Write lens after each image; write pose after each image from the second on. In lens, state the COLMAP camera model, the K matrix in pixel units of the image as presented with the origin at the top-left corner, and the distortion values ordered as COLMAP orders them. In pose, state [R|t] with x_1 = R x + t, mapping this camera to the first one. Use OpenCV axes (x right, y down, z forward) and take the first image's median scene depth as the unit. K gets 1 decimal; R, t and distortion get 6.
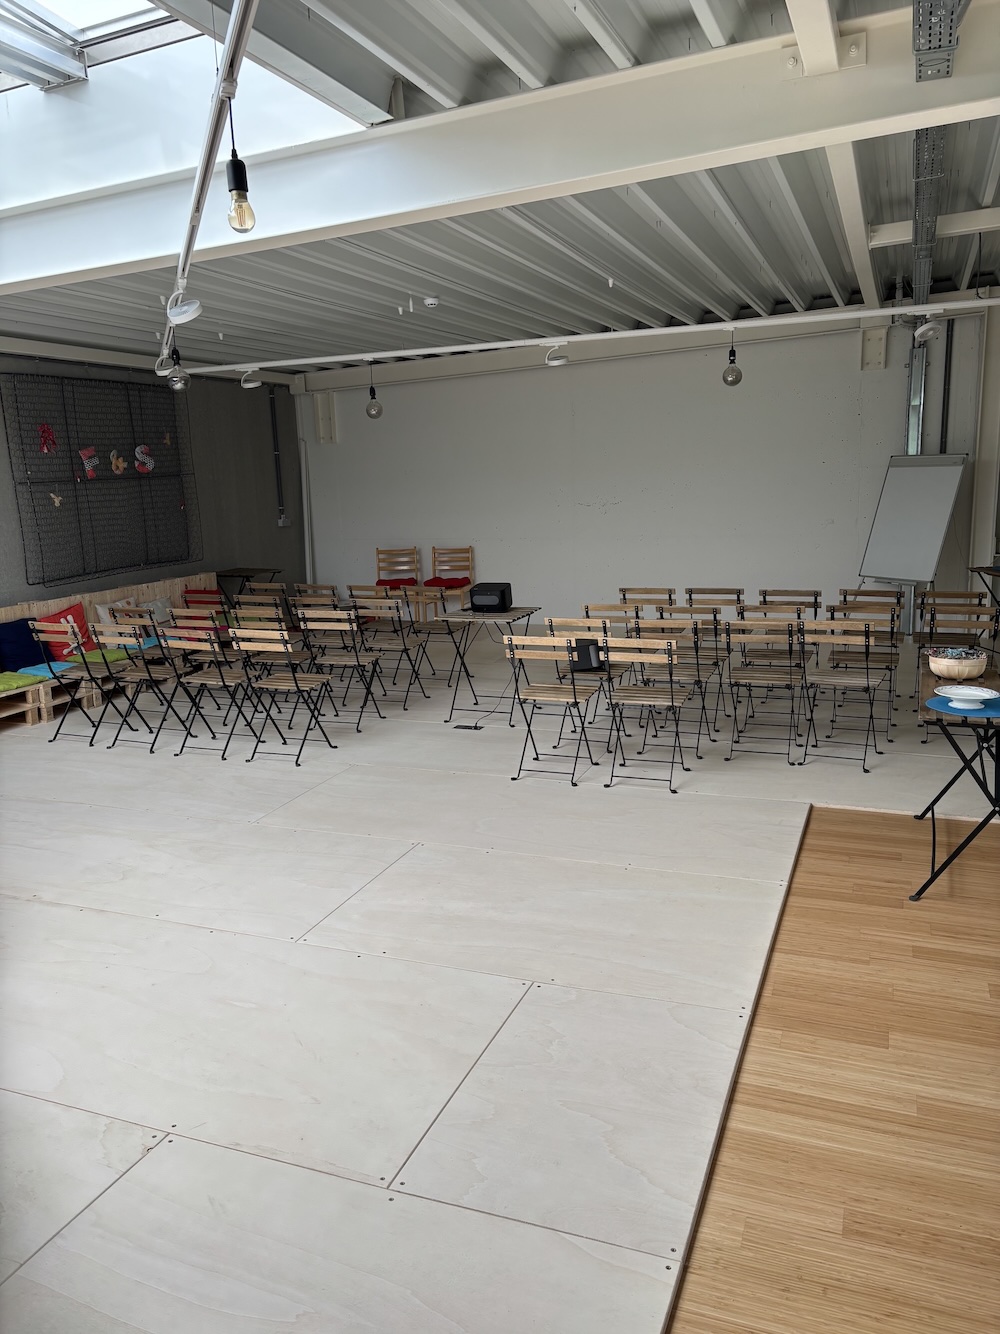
lens RADIAL K [[1009.4, 0, 498.7], [0, 1009.4, 671.9], [0, 0, 1]] dist [0.040434, -0.045833]
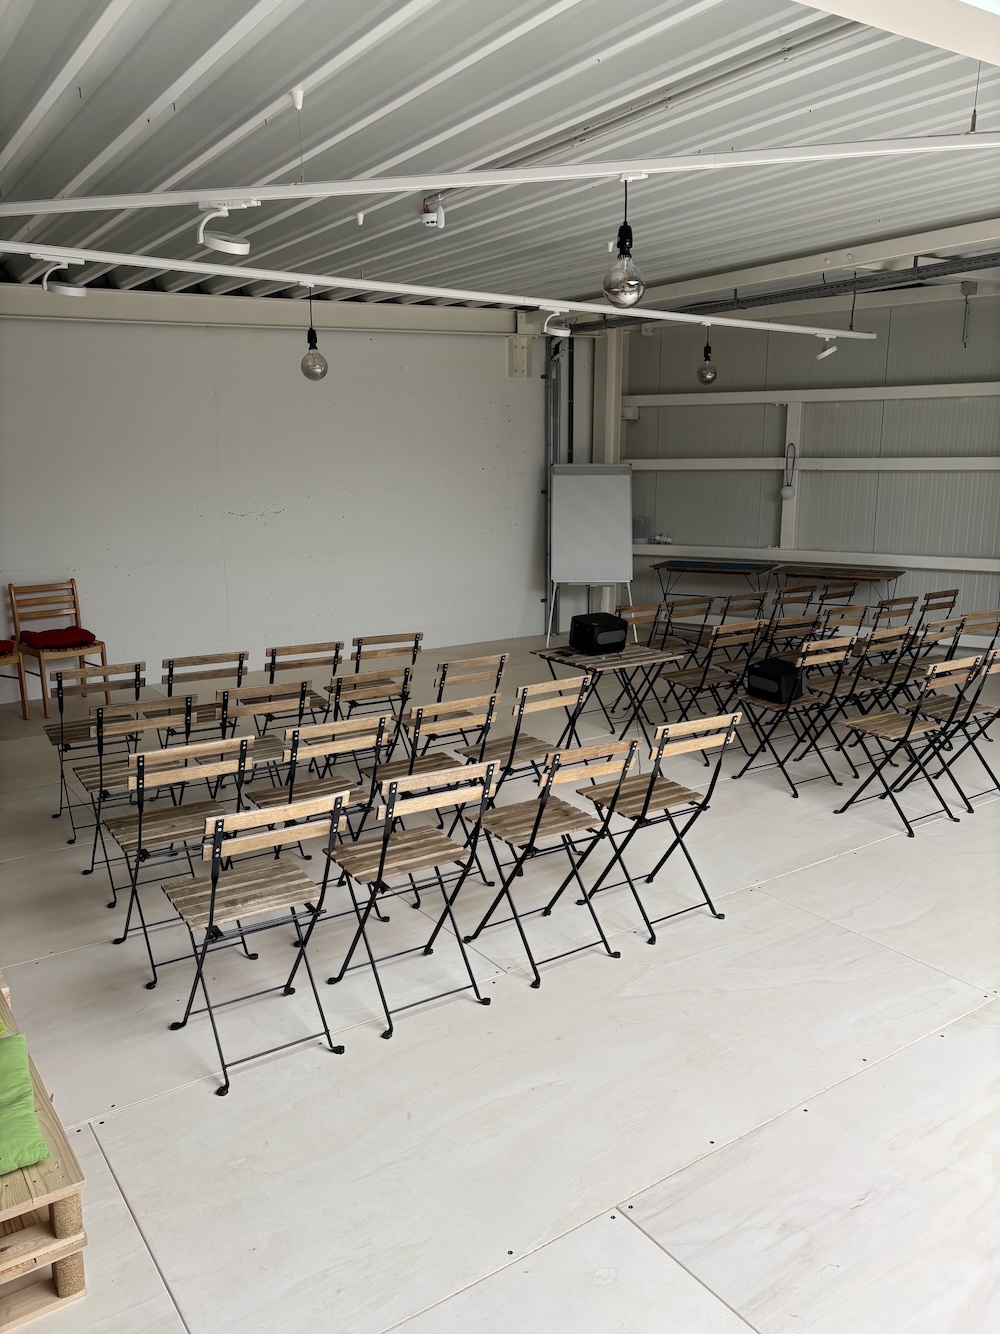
lens RADIAL K [[1009.4, 0, 500.4], [0, 1009.4, 665.9], [0, 0, 1]] dist [0.040434, -0.045833]
pose [[0.554250, -0.136787, 0.821034, -0.453165], [0.150207, 0.986647, 0.062979, -0.071980], [-0.818685, 0.088419, 0.567395, 0.419818]]
